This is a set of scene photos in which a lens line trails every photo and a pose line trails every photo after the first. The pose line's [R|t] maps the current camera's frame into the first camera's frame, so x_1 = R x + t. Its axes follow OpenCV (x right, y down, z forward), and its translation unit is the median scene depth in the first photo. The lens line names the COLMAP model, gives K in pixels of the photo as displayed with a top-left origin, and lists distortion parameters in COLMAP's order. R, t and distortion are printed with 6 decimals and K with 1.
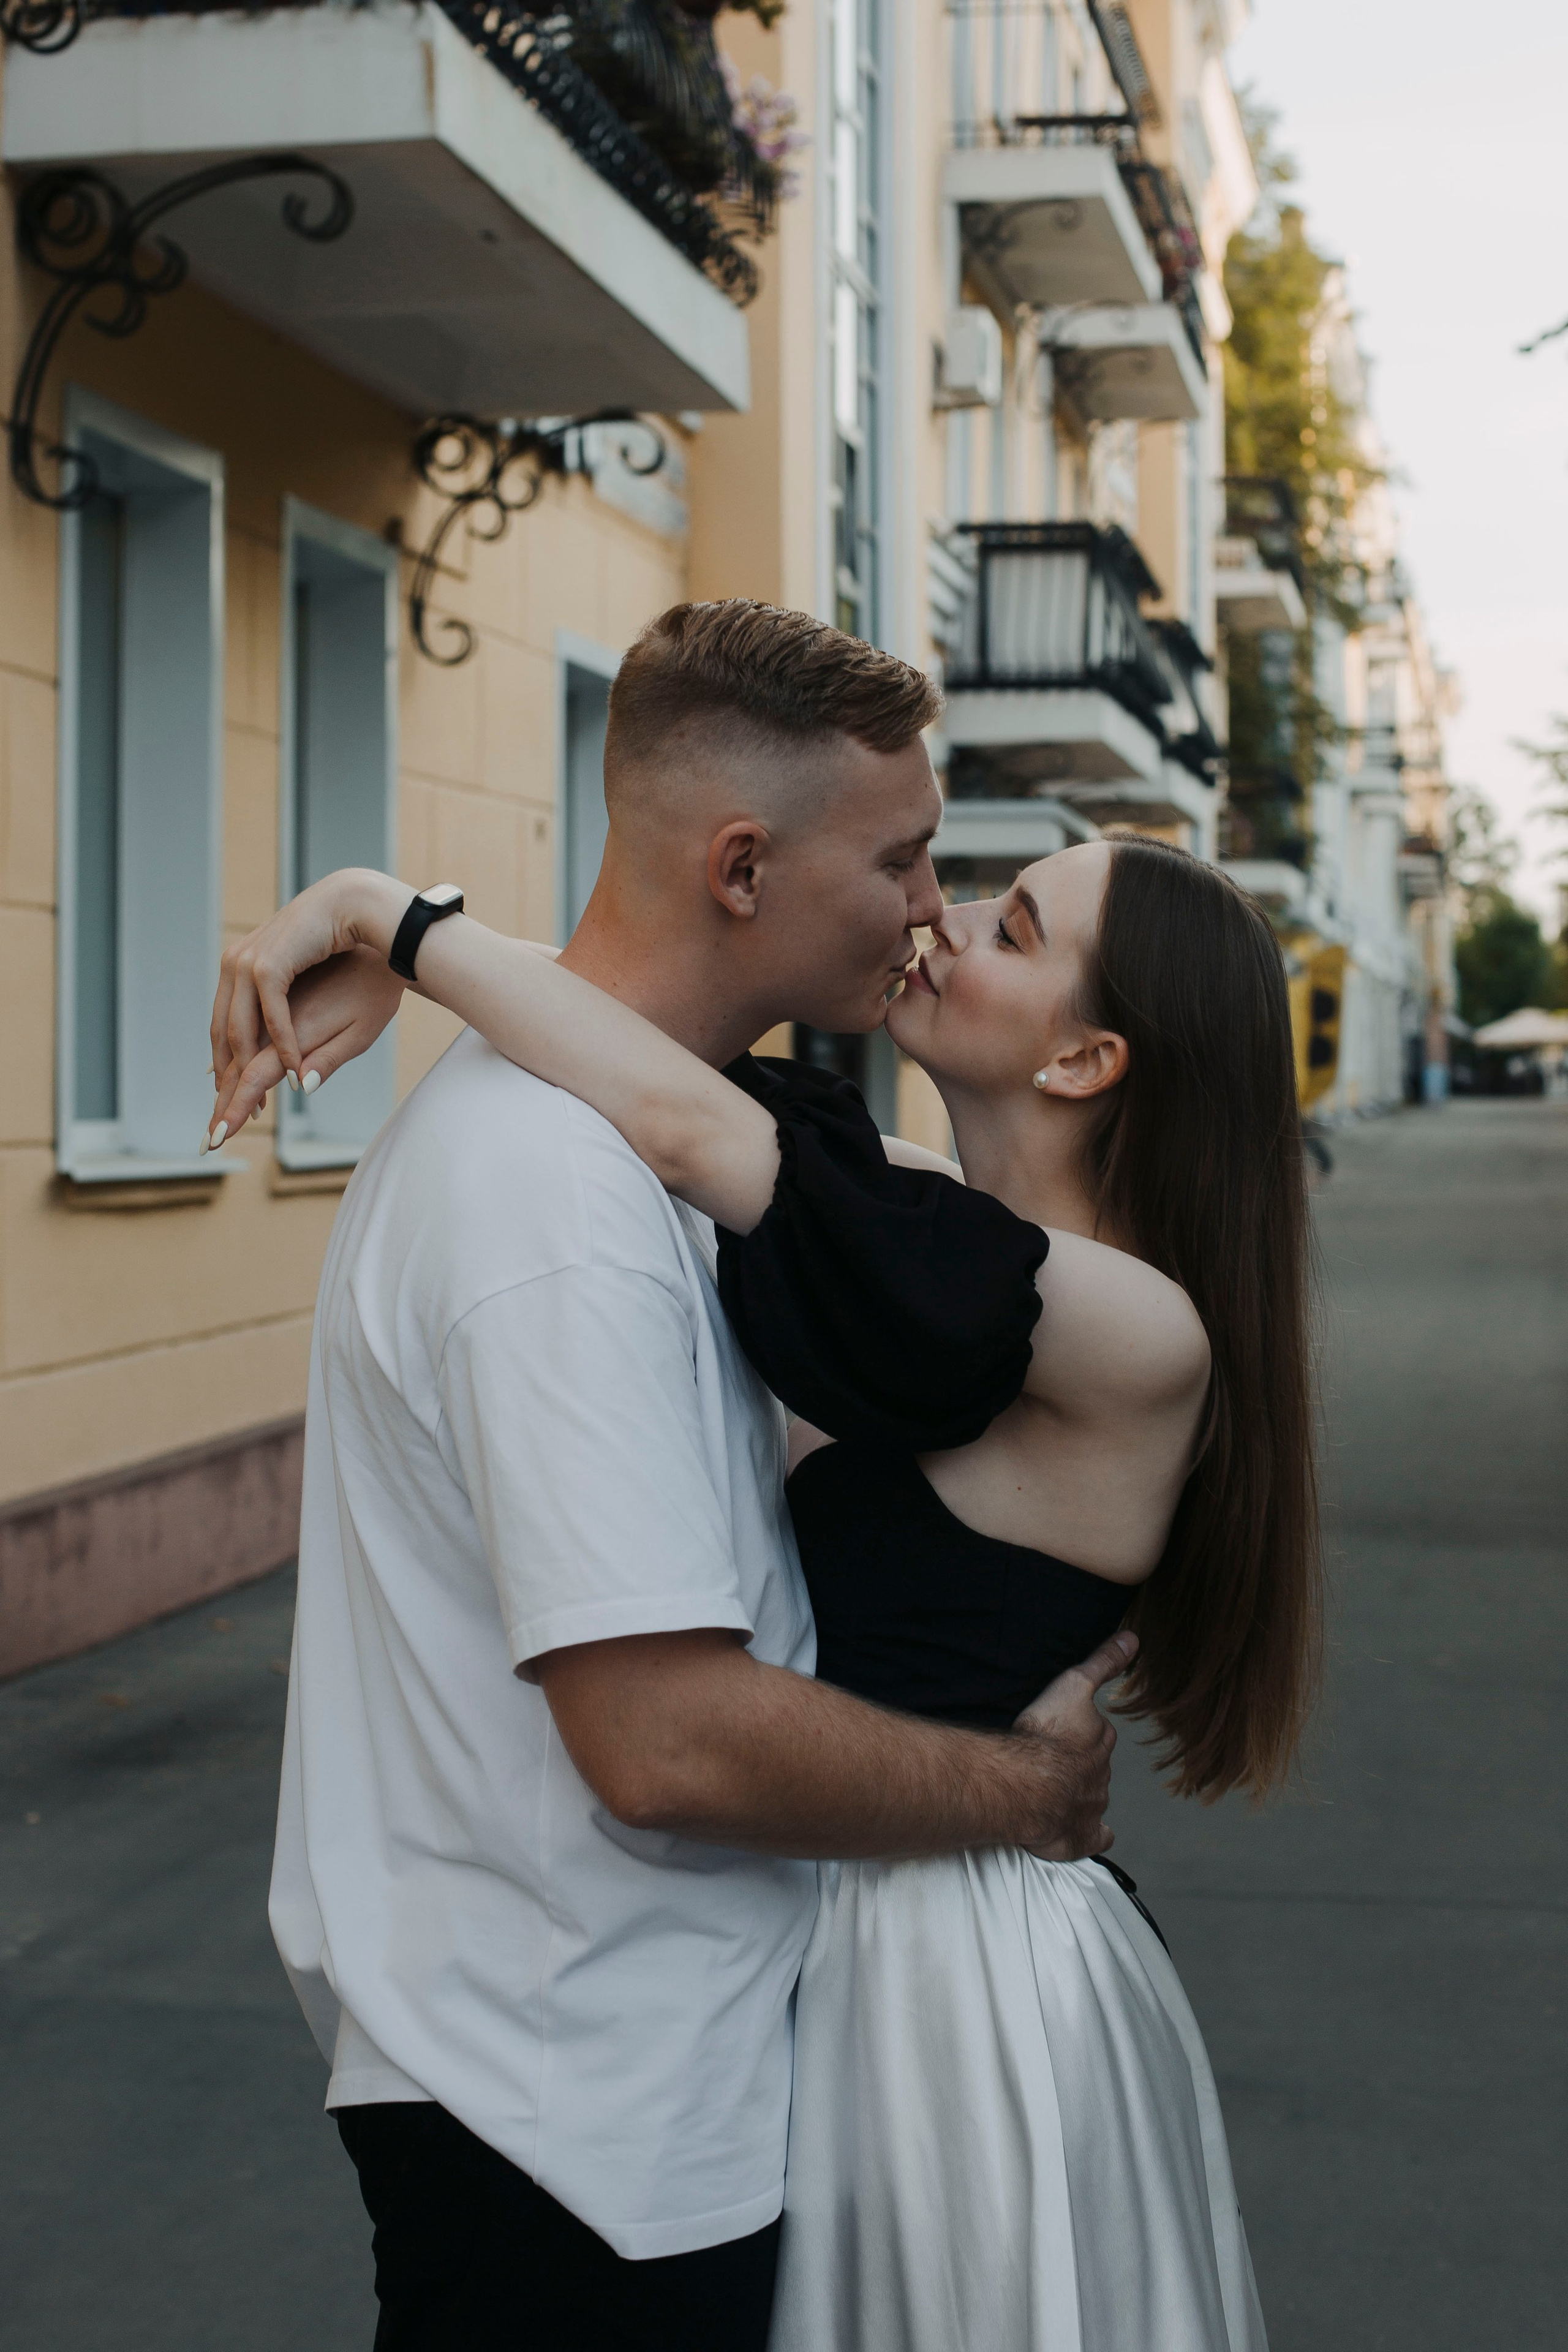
lens RADIAL K [[3811.2, 0, 794.1], [0, 3811.2, 1031.0], [0, 0, 1]] dist [-0.131557, 0.061390]
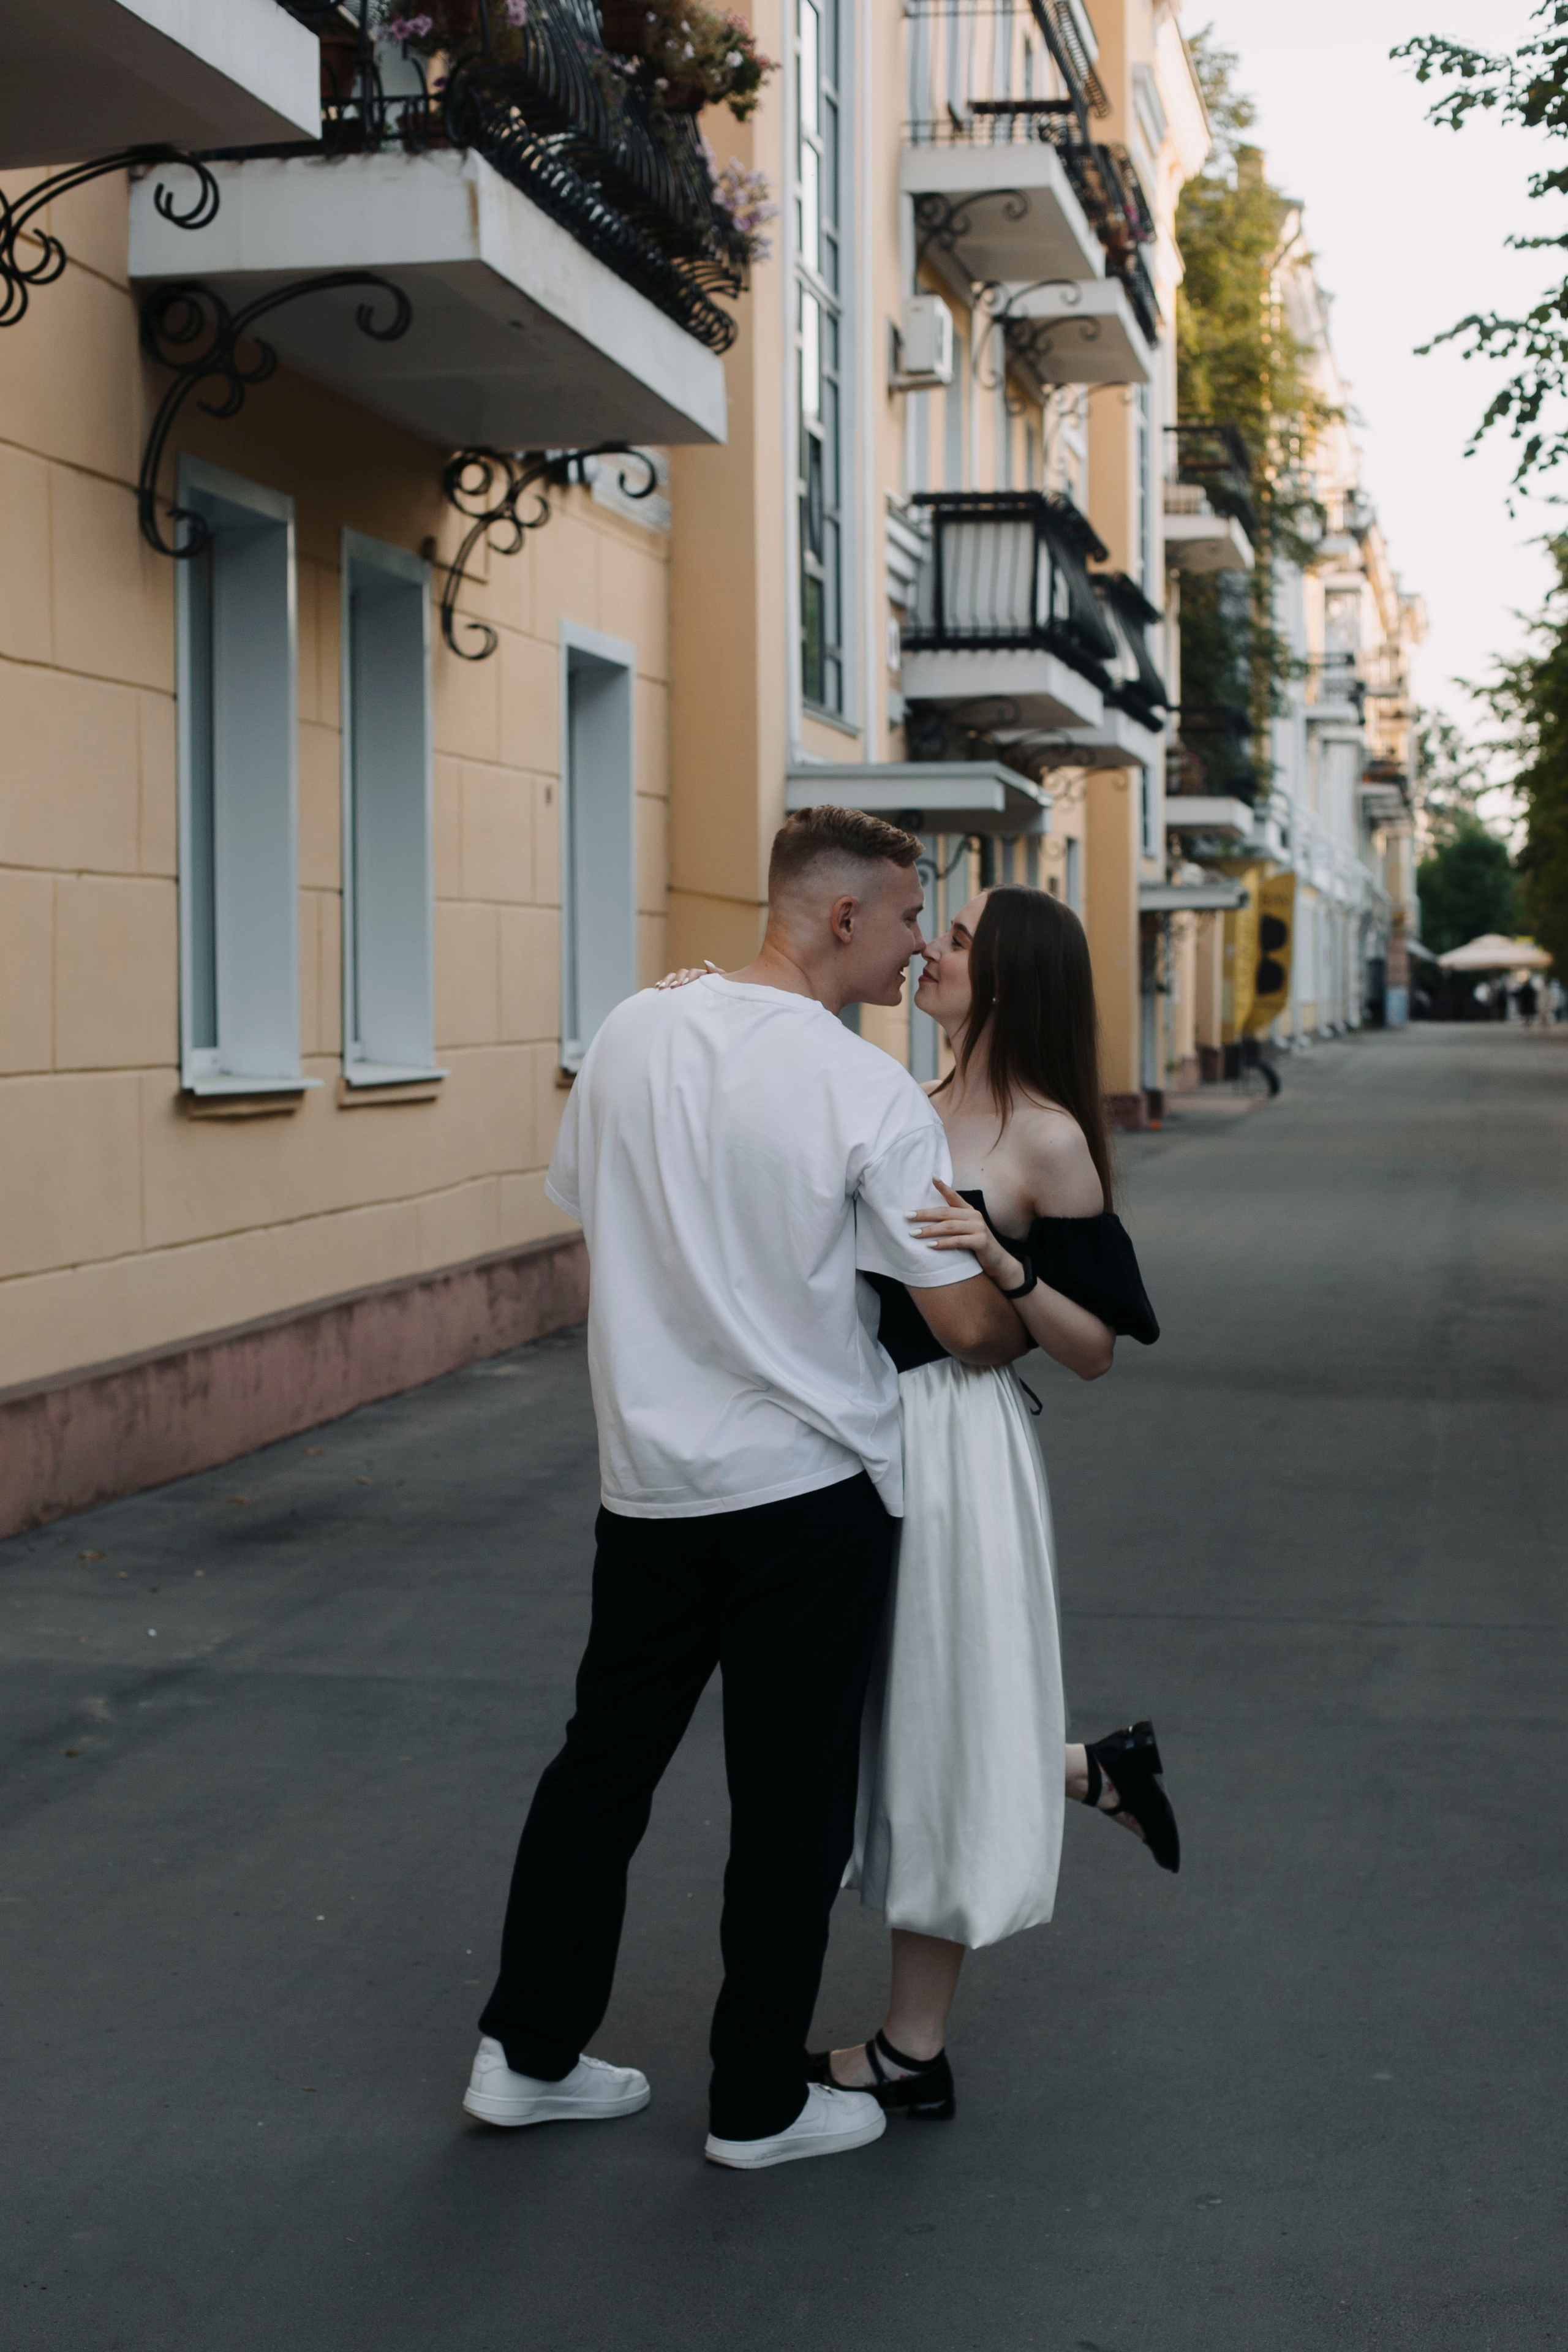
lens RADIAL K [[3888.6, 0, 775.9], [0, 3888.6, 1272.6], [0, 0, 1]] dist [-0.122199, 0.045603]
pose [[0.999984, -0.005148, 0.002528, -0.001132], [0.004924, 0.996640, 0.081755, -0.004511], [-0.002940, -0.081742, 0.996649, -0.214086]]
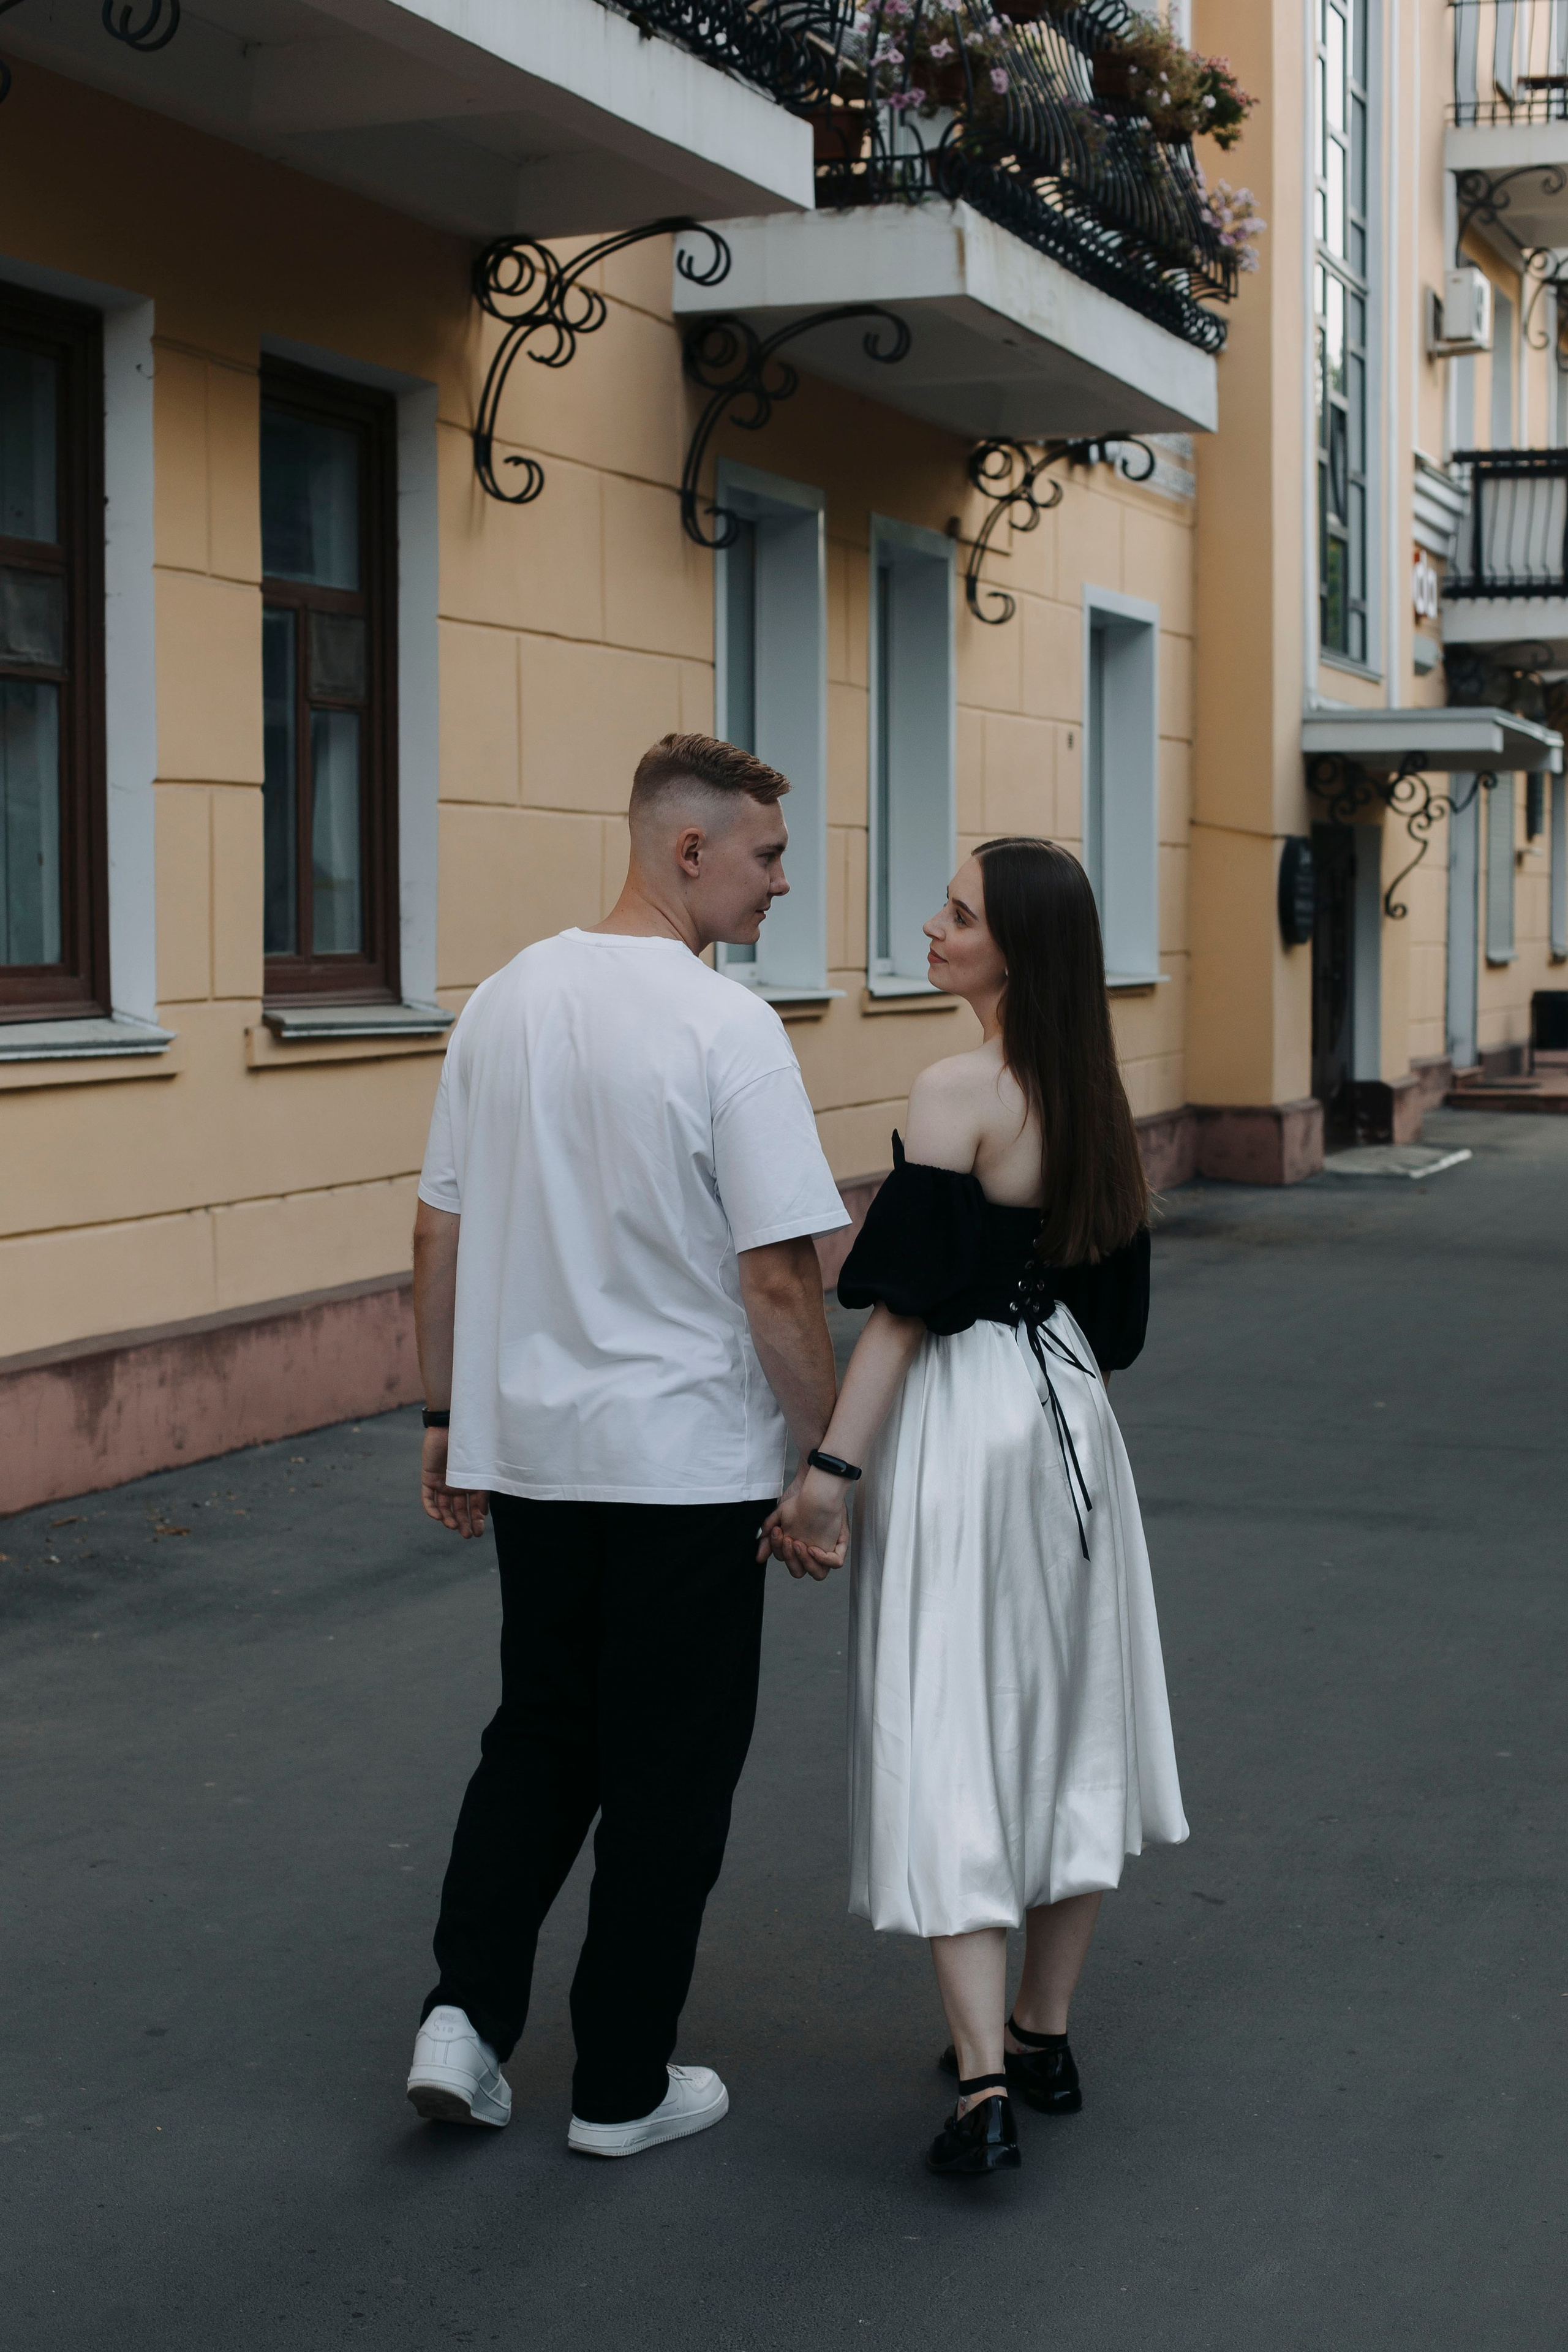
lens RADIAL K [[3844.7, 0, 786.2], [0, 3844.7, 1248.3], [0, 0, 1]] dist [-0.149388, 0.209032]
pose [[0.986678, 0.012011, -0.162239, 0.058413], [0.003751, 0.995326, 0.096497, -0.007357], [0.162640, -0.095820, 0.982022, -0.361395]]
